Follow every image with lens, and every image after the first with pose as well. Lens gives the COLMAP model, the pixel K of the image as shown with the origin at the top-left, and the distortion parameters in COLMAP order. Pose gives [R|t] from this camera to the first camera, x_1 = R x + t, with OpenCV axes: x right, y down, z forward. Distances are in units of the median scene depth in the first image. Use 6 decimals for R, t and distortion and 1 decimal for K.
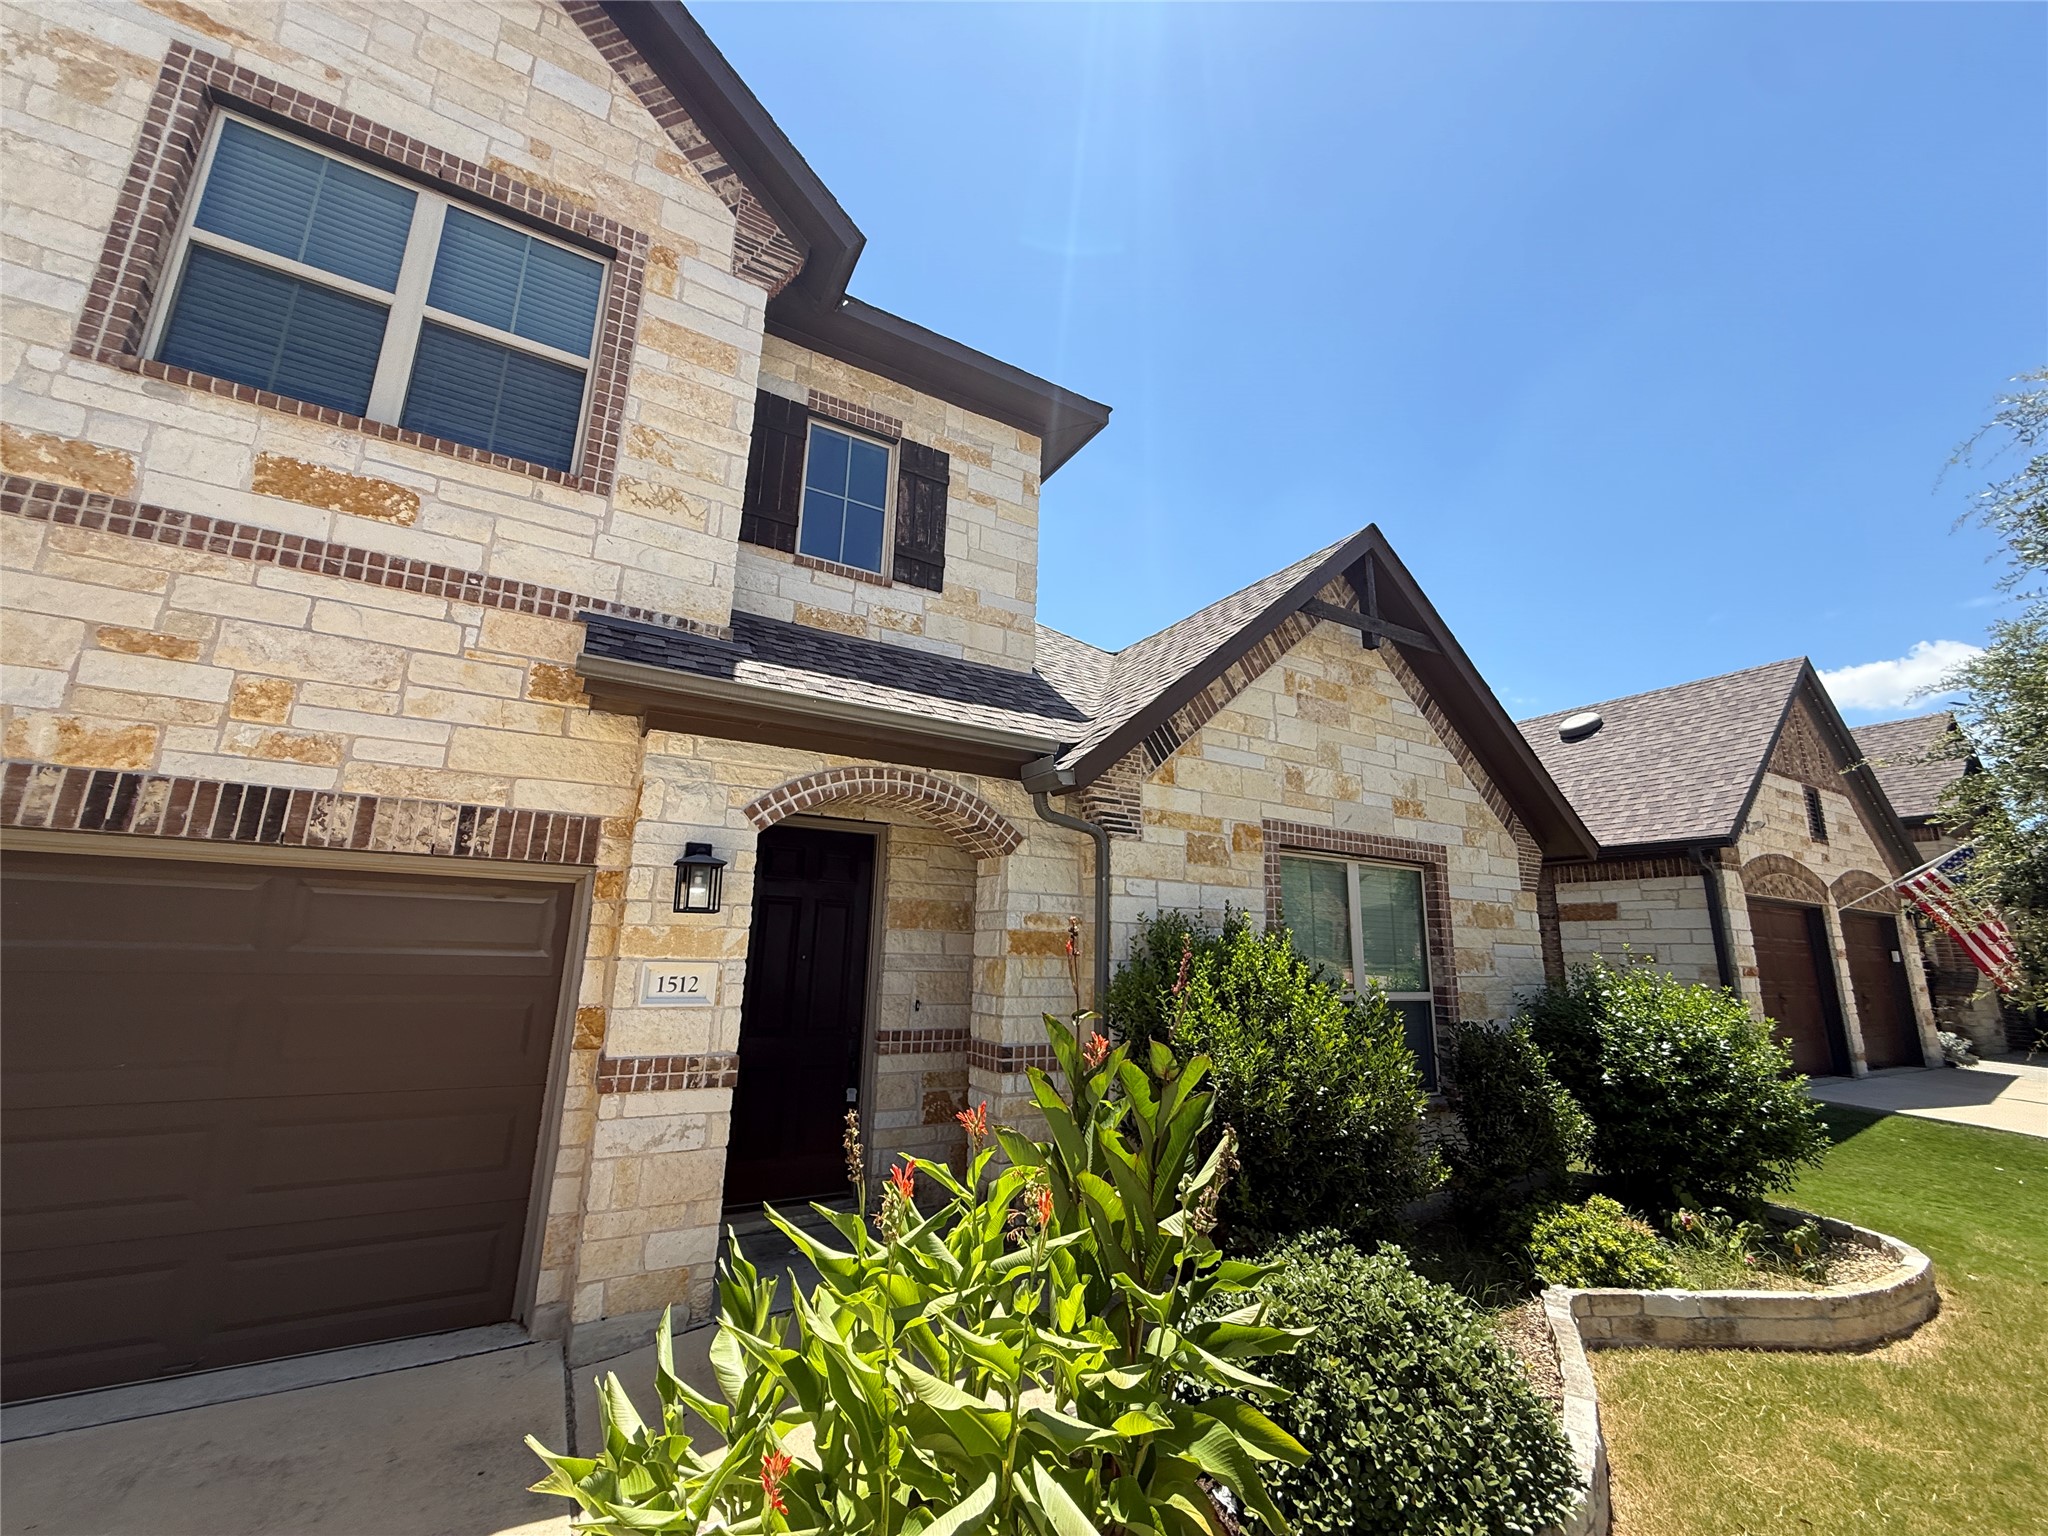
lens RADIAL K [[815.4, 0, 1027.8], [0, 815.4, 770.5], [0, 0, 1]] dist [-0.001102, -0.000365]
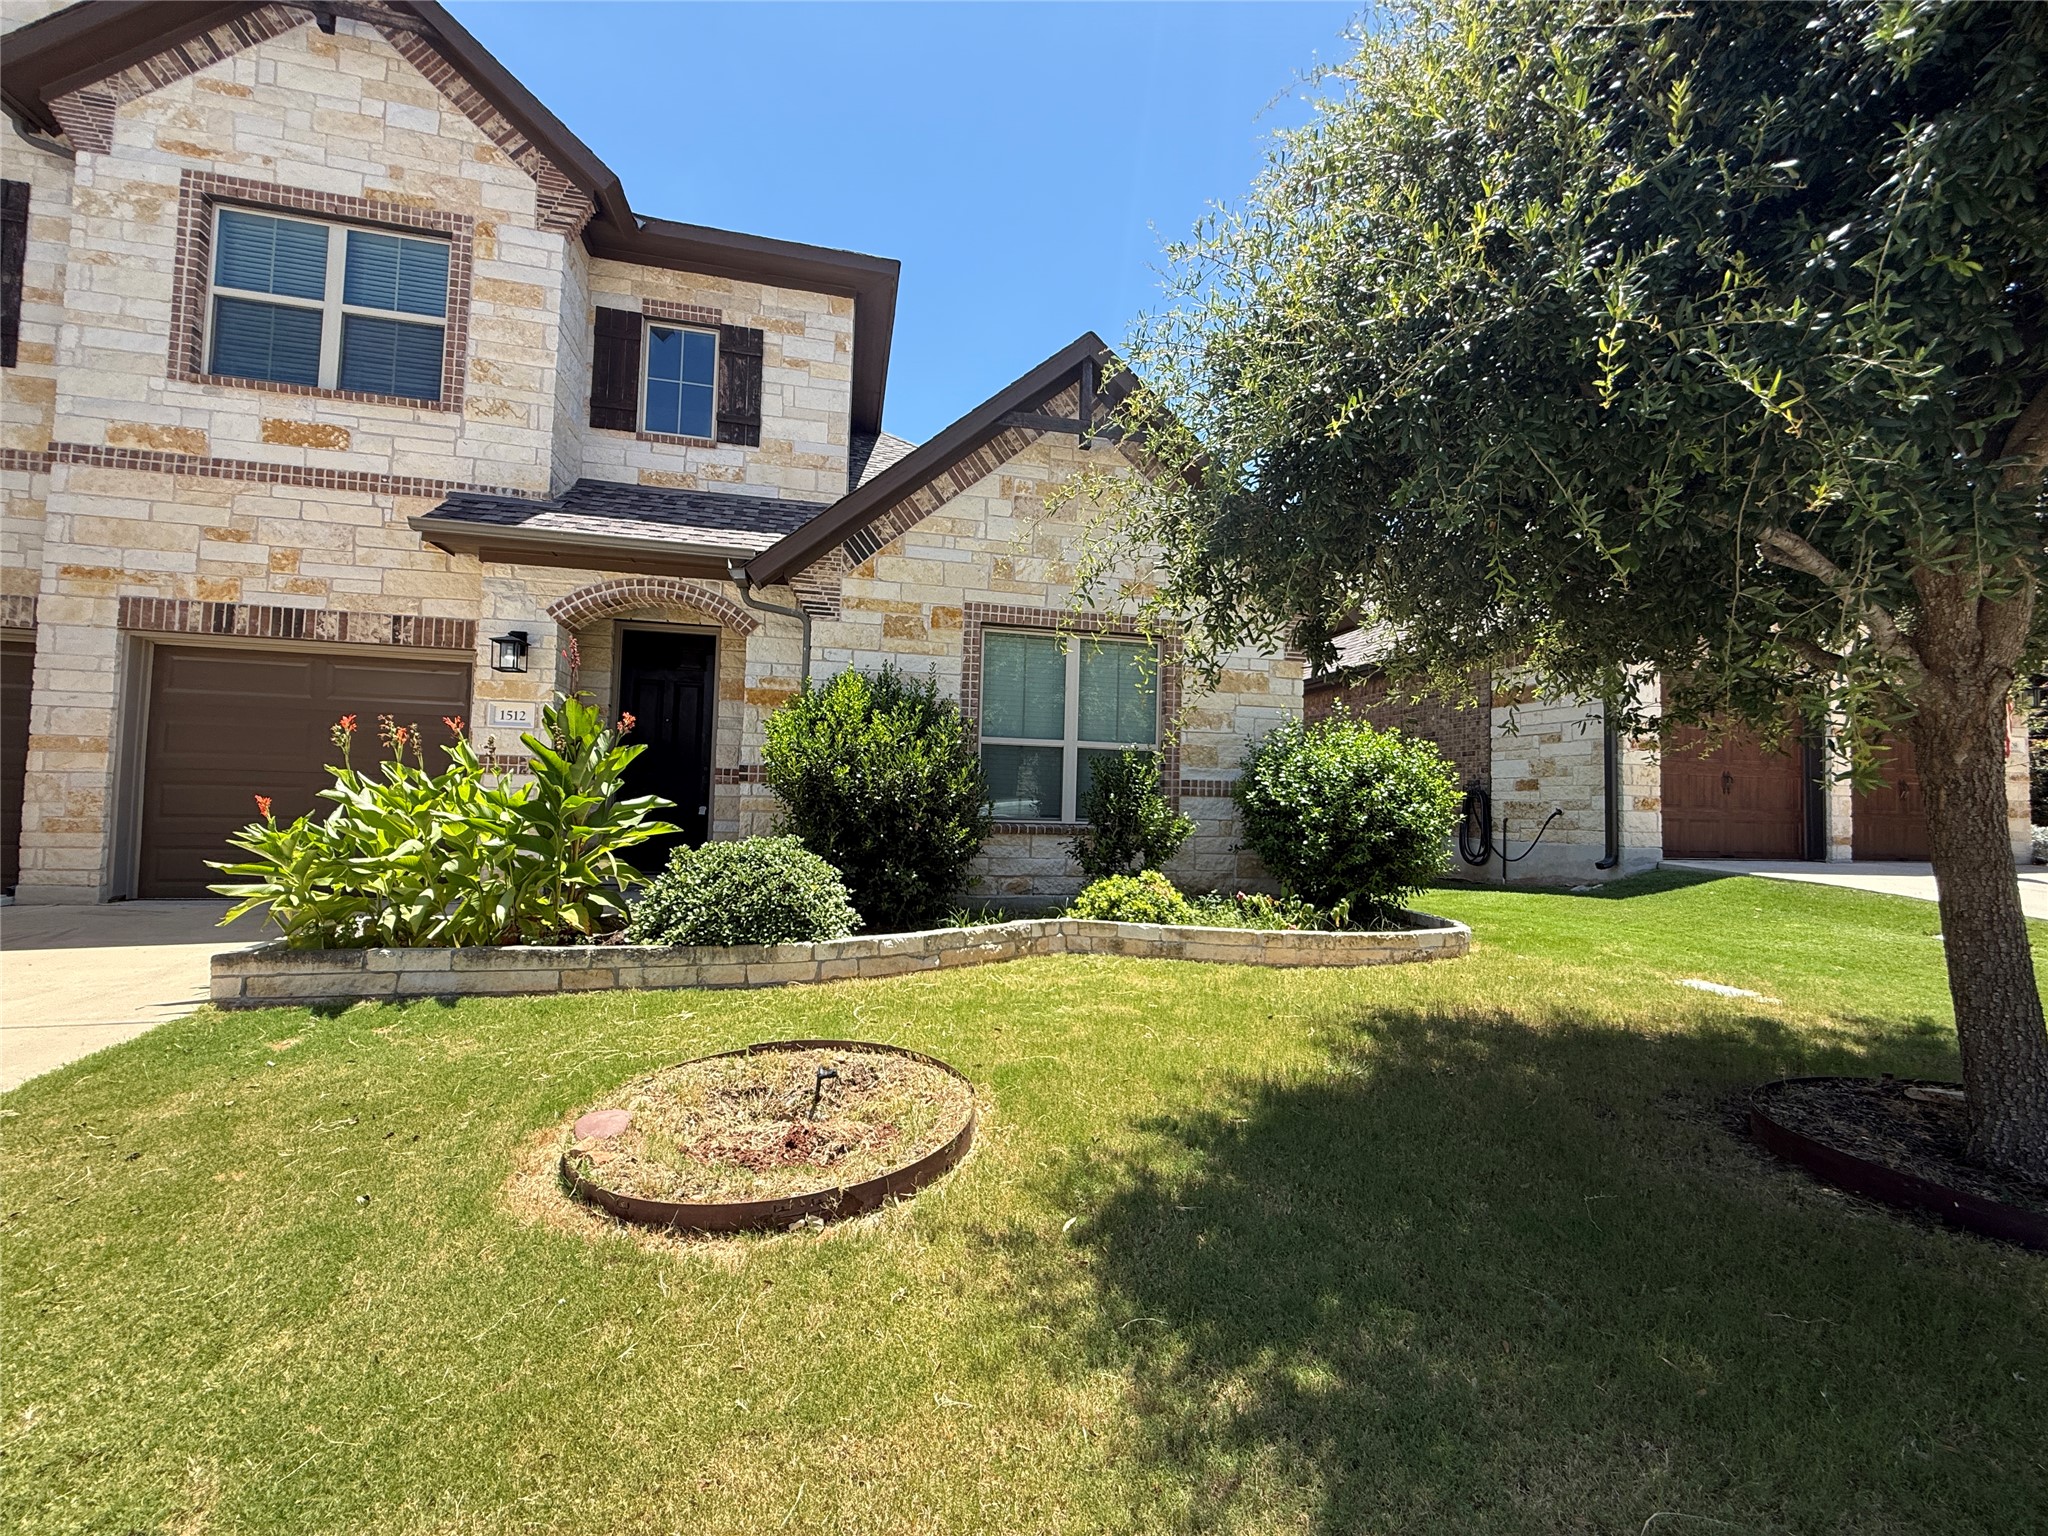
lens RADIAL K [[815.4, 0, 1019.6], [0, 815.4, 769.1], [0, 0, 1]] dist [-0.001102, -0.000365]
pose [[0.956313, -0.015389, -0.291941, 0.938346], [0.064315, 0.985223, 0.158743, 0.152335], [0.285184, -0.170584, 0.943171, -0.270983]]
